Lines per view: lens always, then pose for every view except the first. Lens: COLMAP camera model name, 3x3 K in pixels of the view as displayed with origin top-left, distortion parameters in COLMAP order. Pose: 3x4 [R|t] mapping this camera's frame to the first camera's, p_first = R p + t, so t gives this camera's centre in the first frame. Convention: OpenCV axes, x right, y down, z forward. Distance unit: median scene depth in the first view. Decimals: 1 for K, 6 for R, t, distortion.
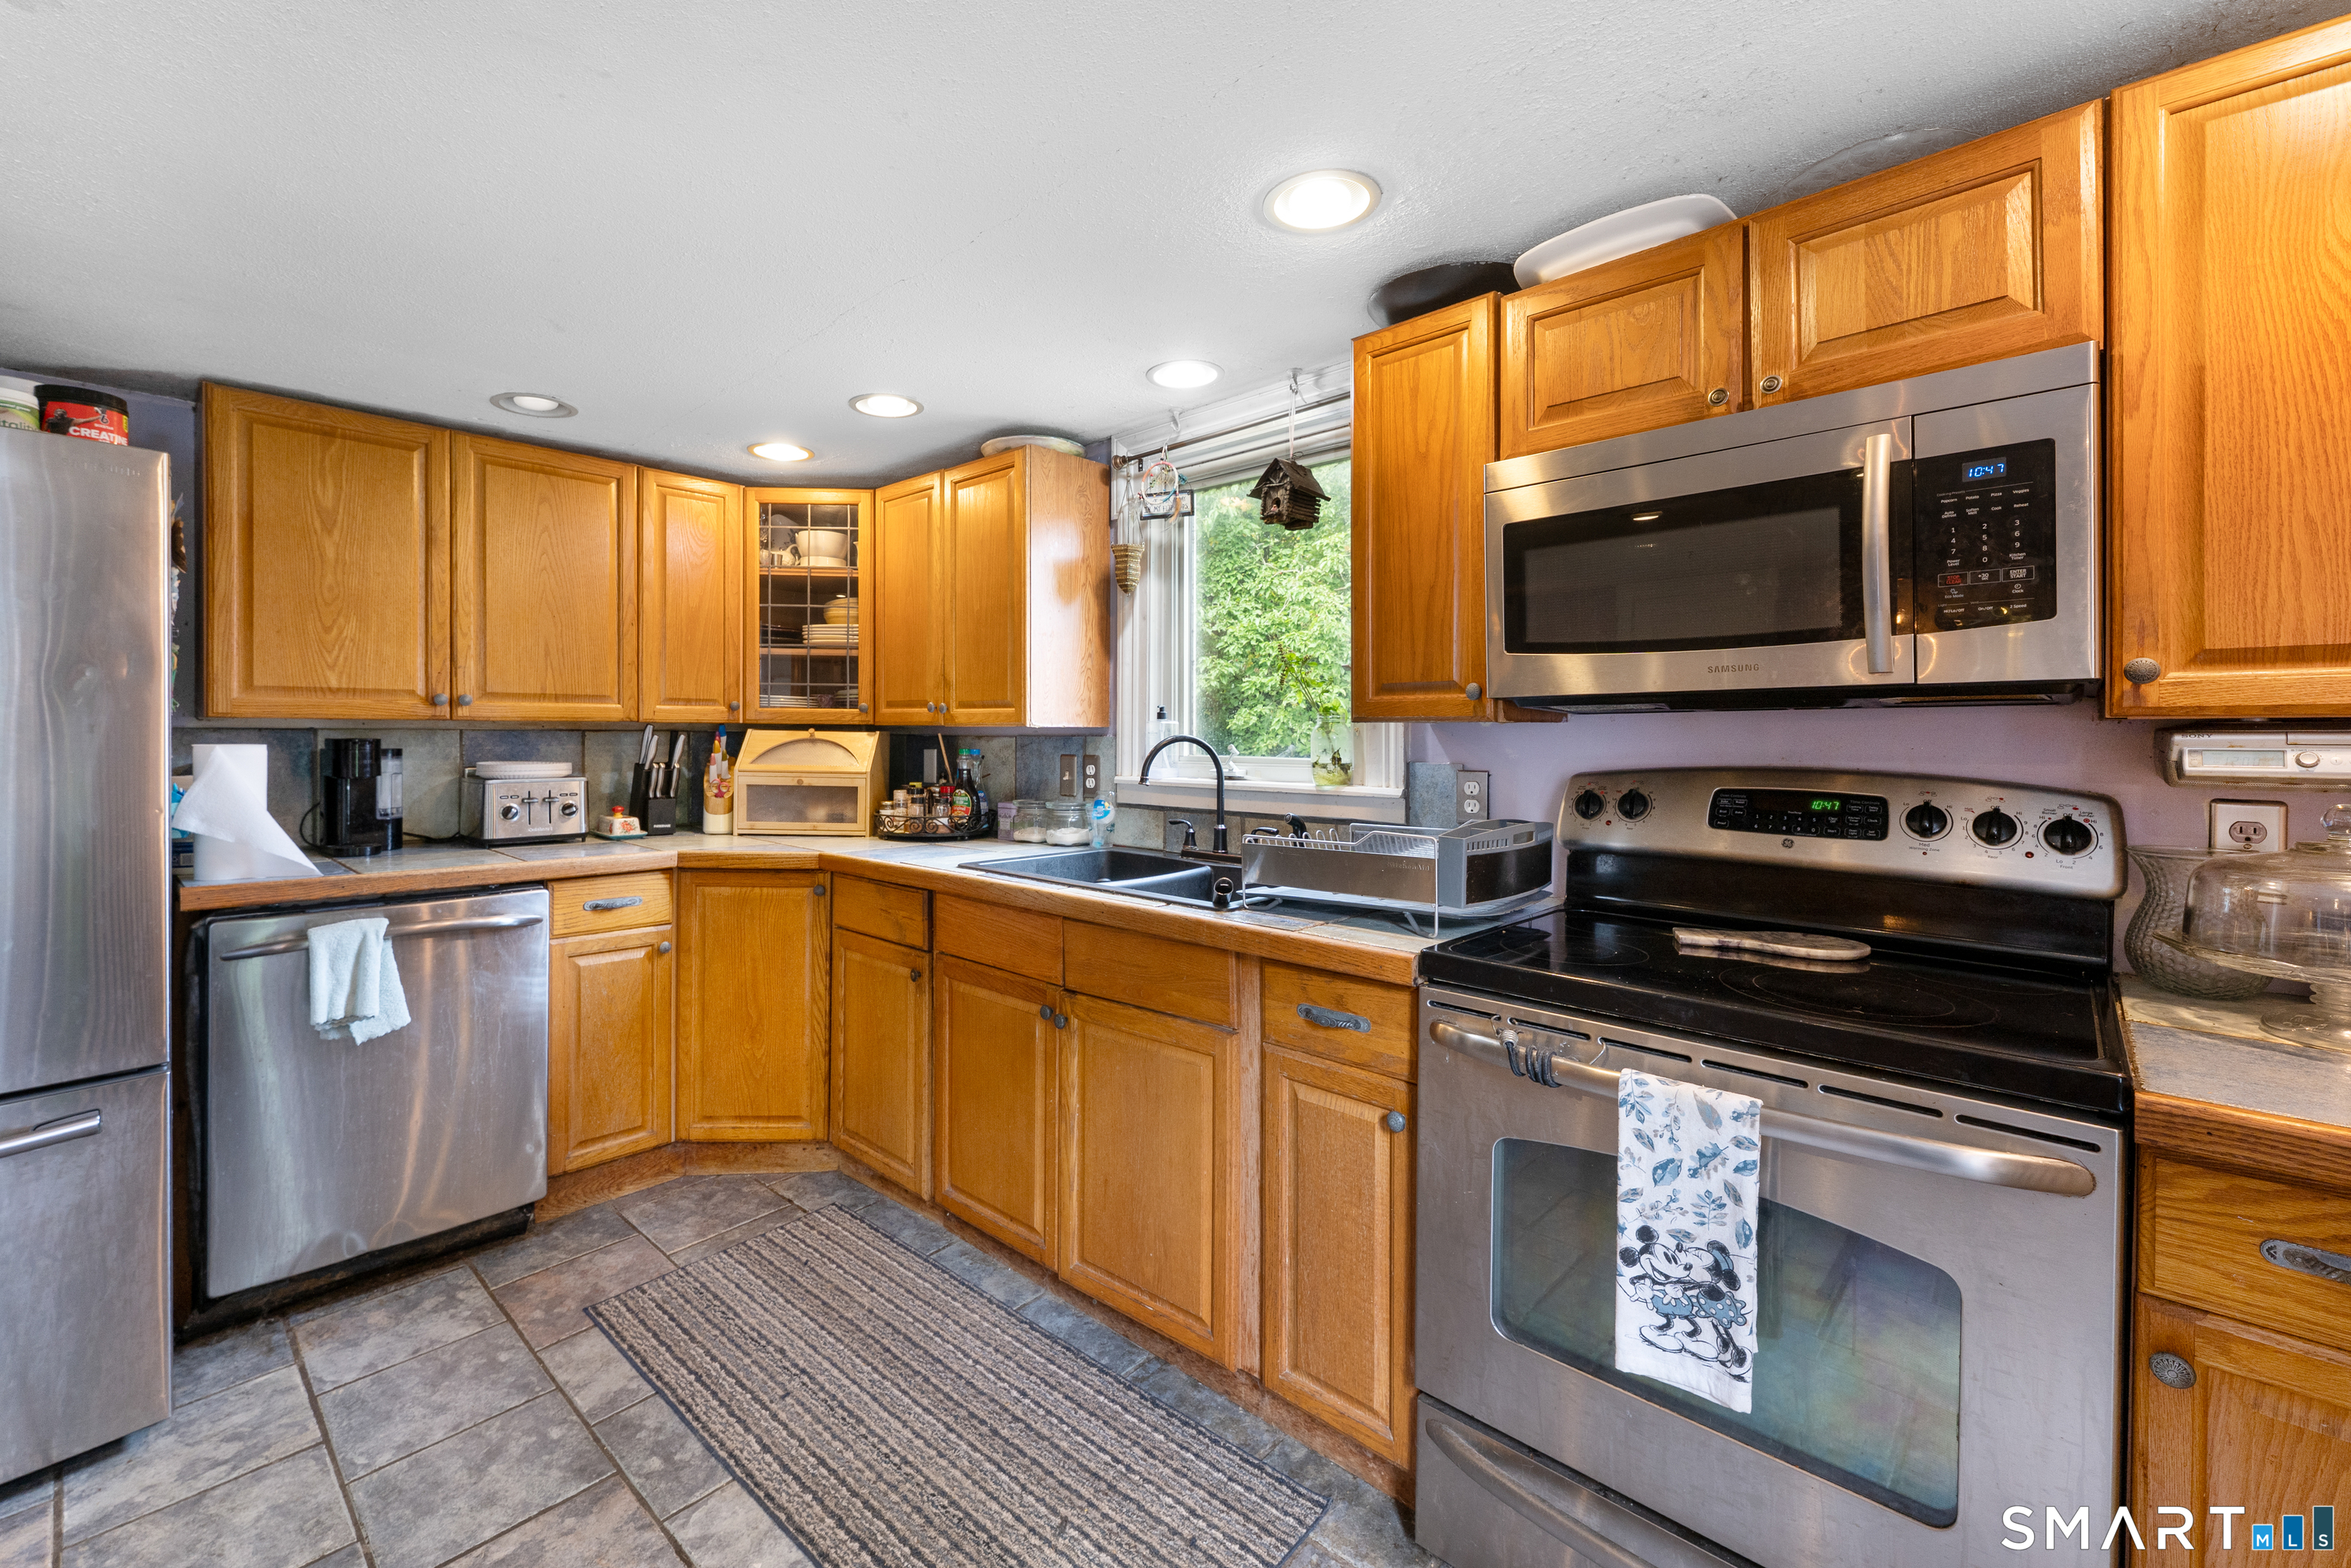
lens RADIAL K [[960.3, 0, 1160.7], [0, 960.3, 737.5], [0, 0, 1]] dist [0.002177, 0.000284]
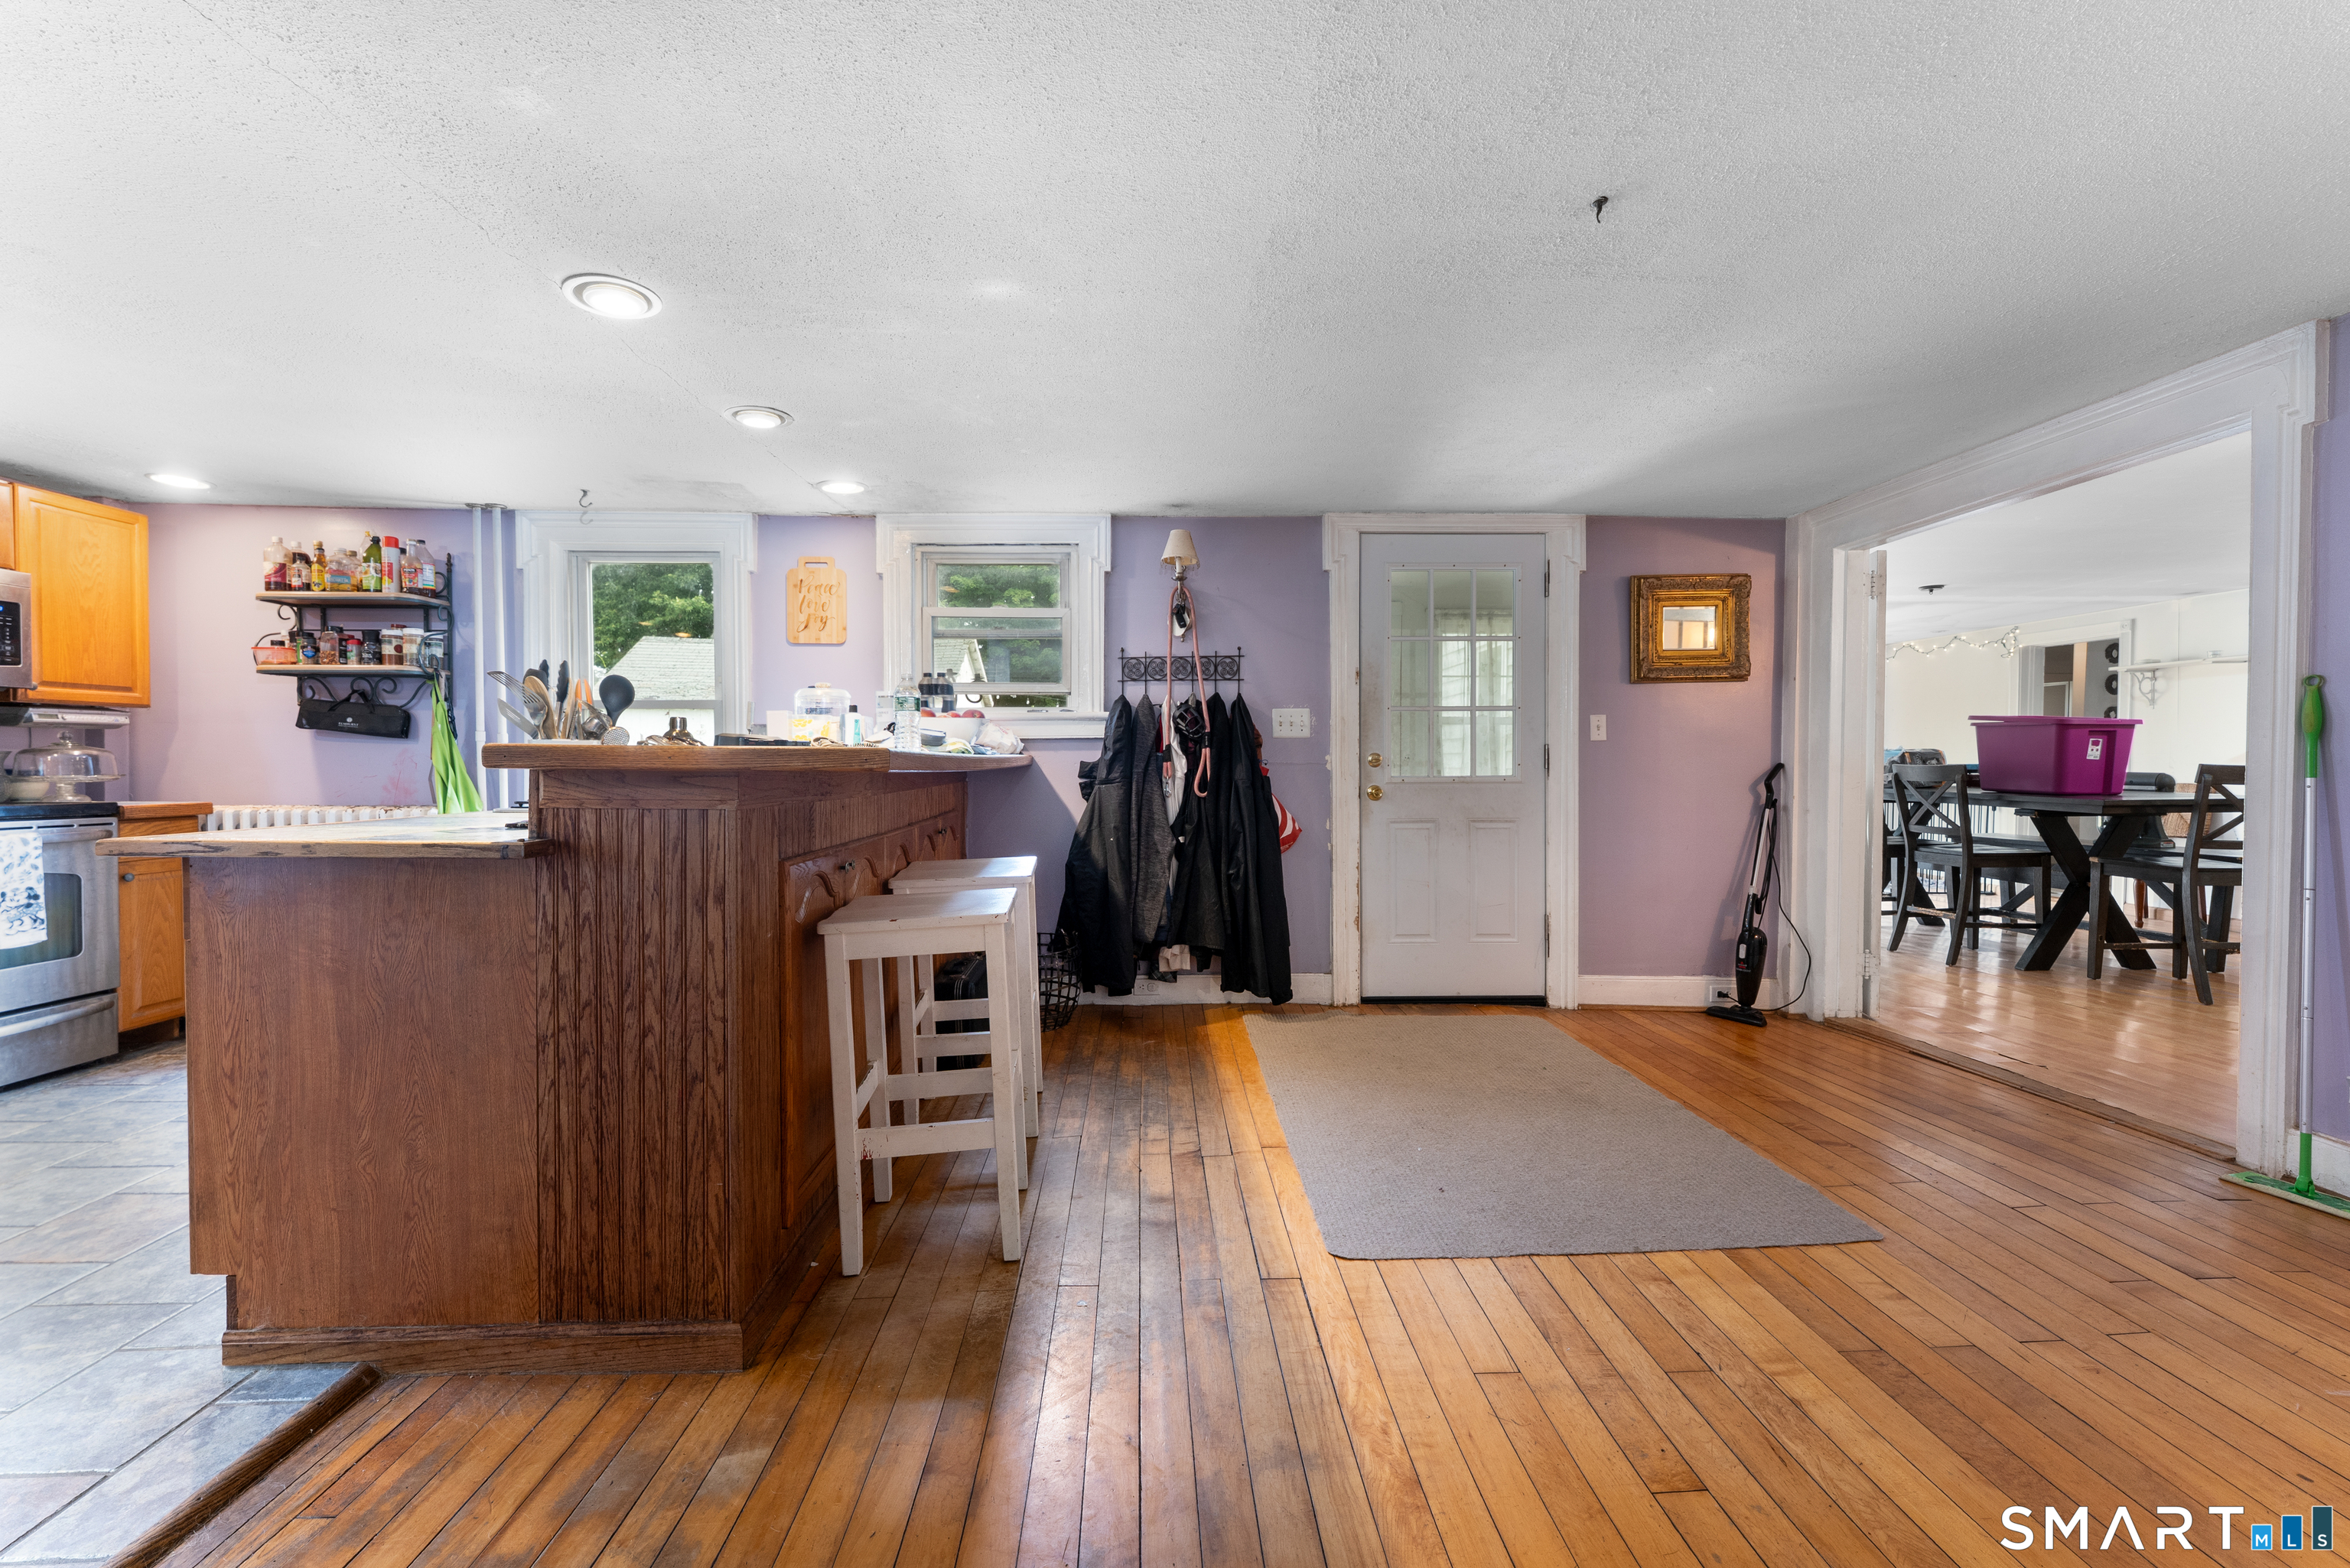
lens RADIAL K [[959.9, 0, 1179.5], [0, 959.9, 781.9], [0, 0, 1]] dist [0.002177, 0.000284]
pose [[-0.705712, -0.018910, 0.708247, -2.408605], [0.000233, 0.999638, 0.026922, 0.097731], [-0.708499, 0.019164, -0.705451, 0.393061]]
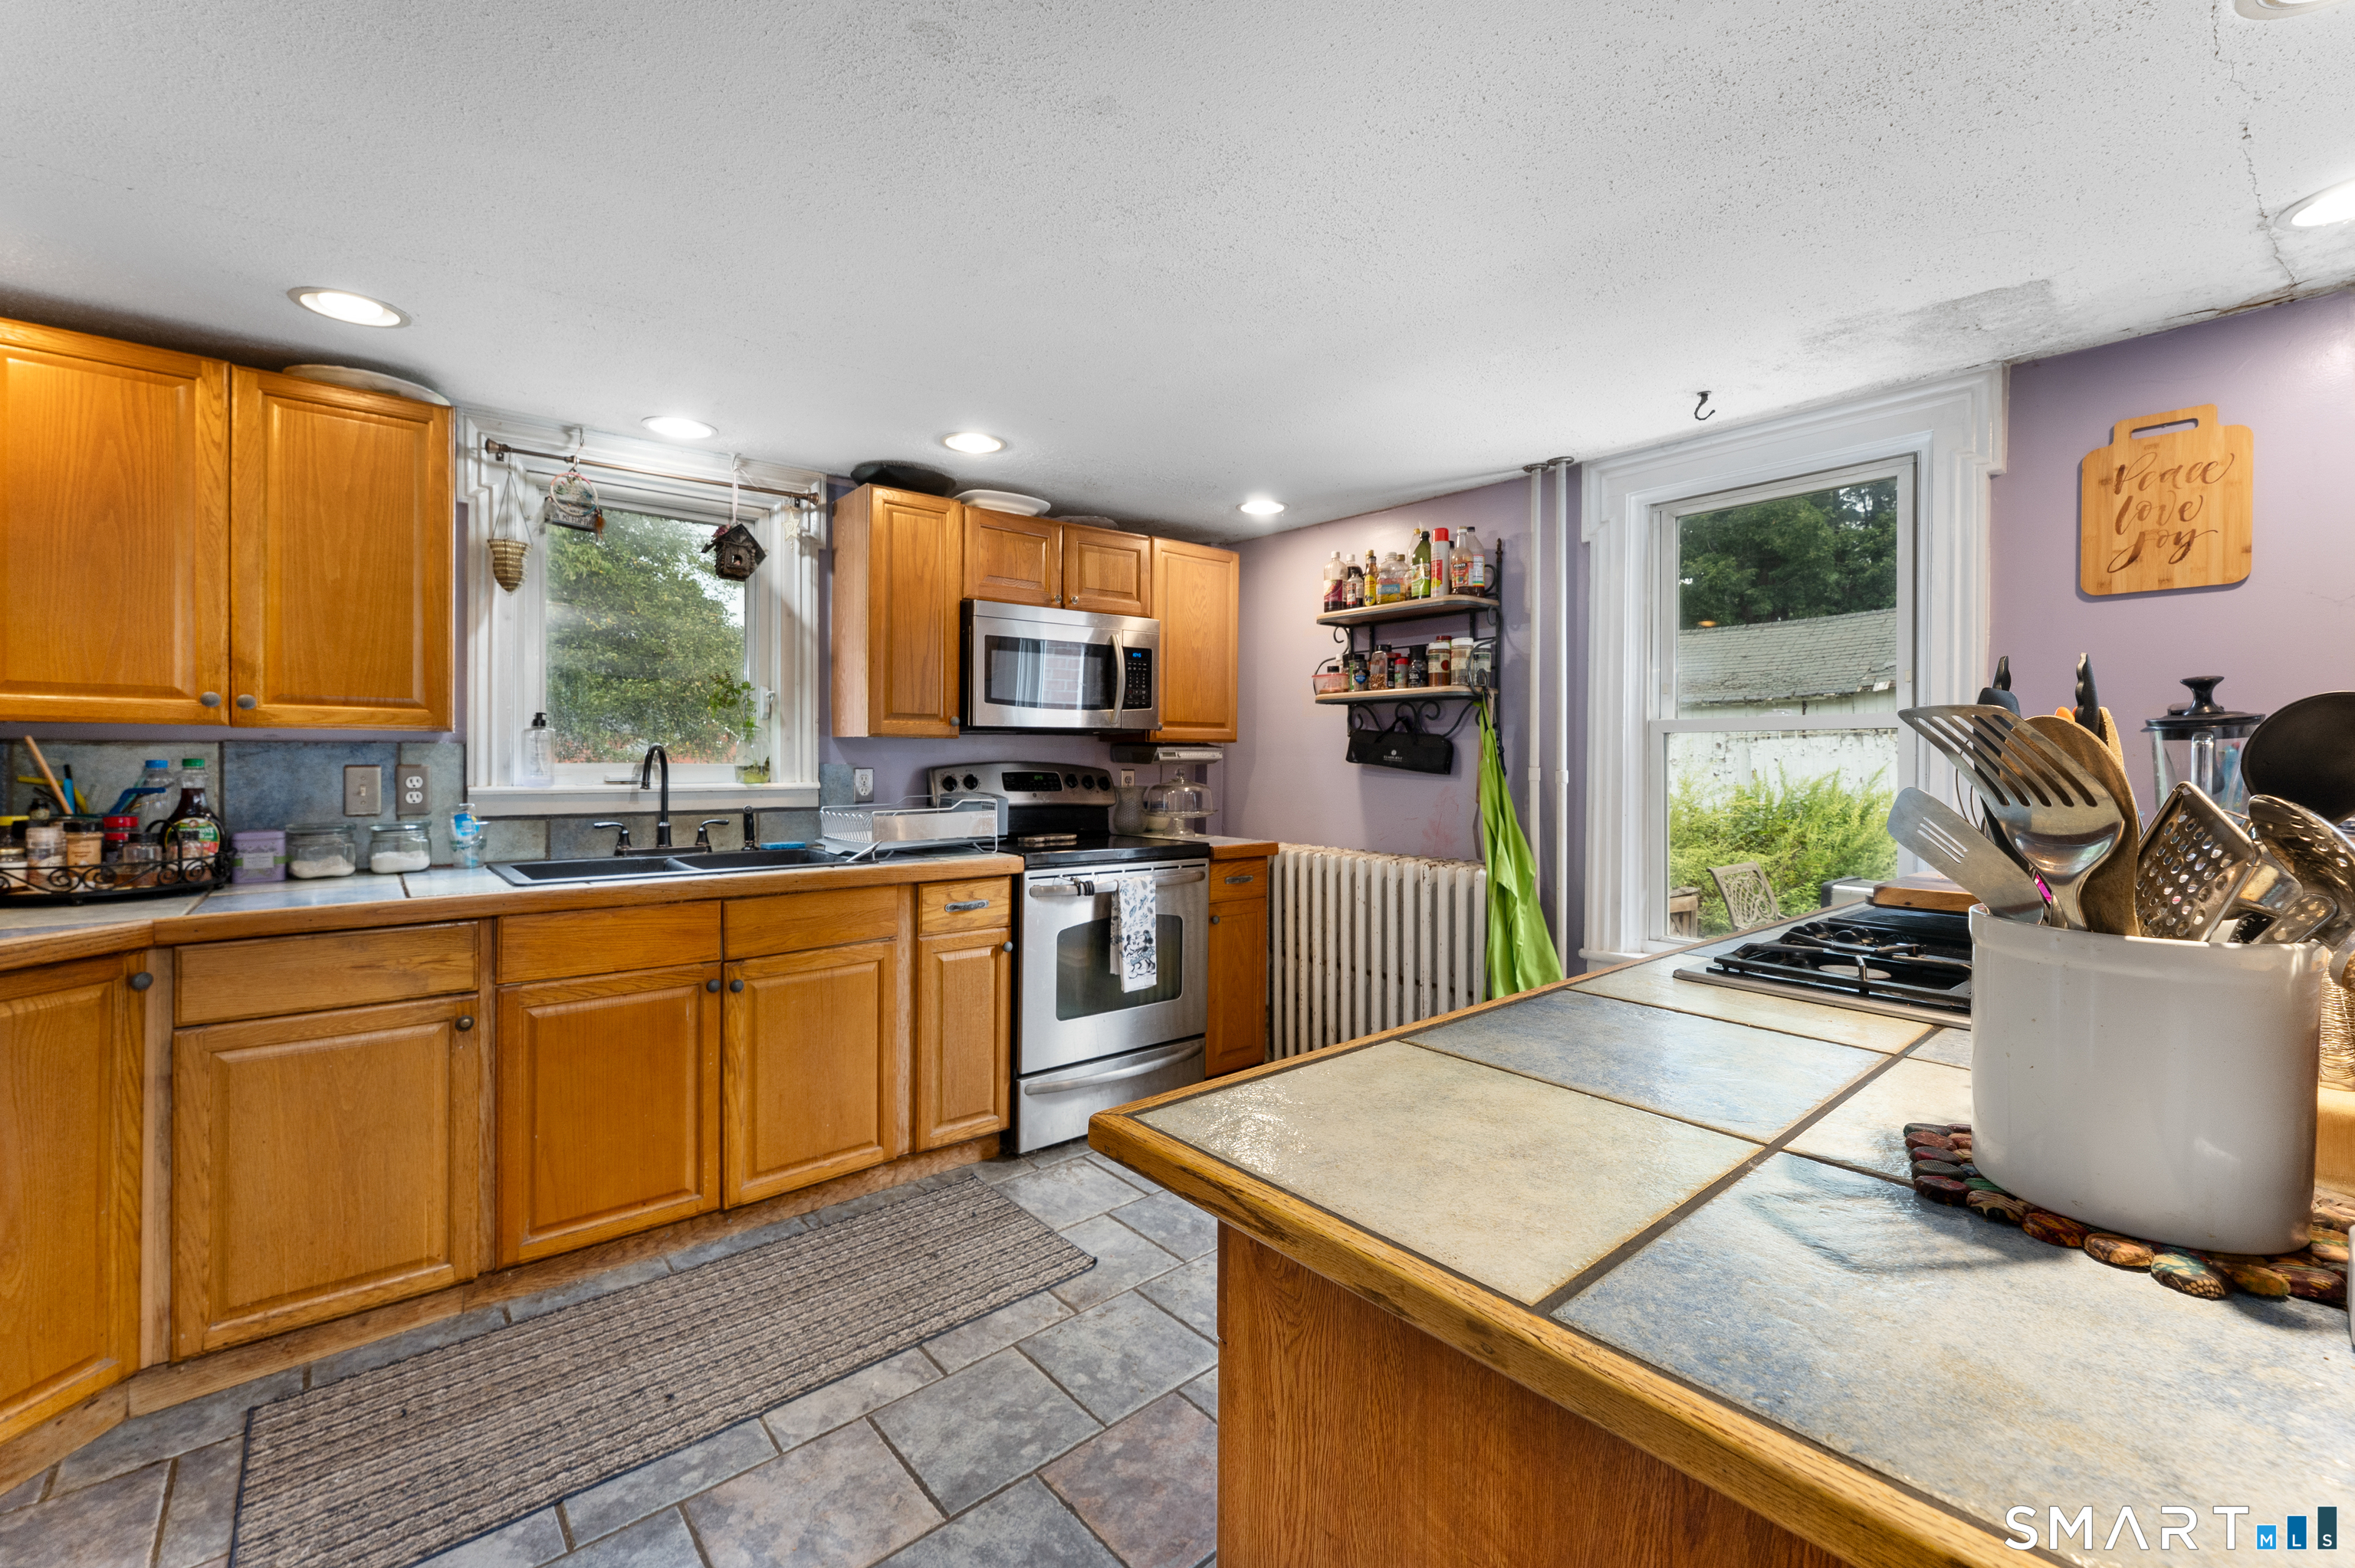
lens RADIAL K [[961.8, 0, 1132.9], [0, 961.8, 763.2], [0, 0, 1]] dist [0.002177, 0.000284]
pose [[0.157454, -0.007649, 0.987497, -1.394917], [0.000106, 0.999970, 0.007729, 0.016387], [-0.987526, -0.001112, 0.157450, 0.391784]]
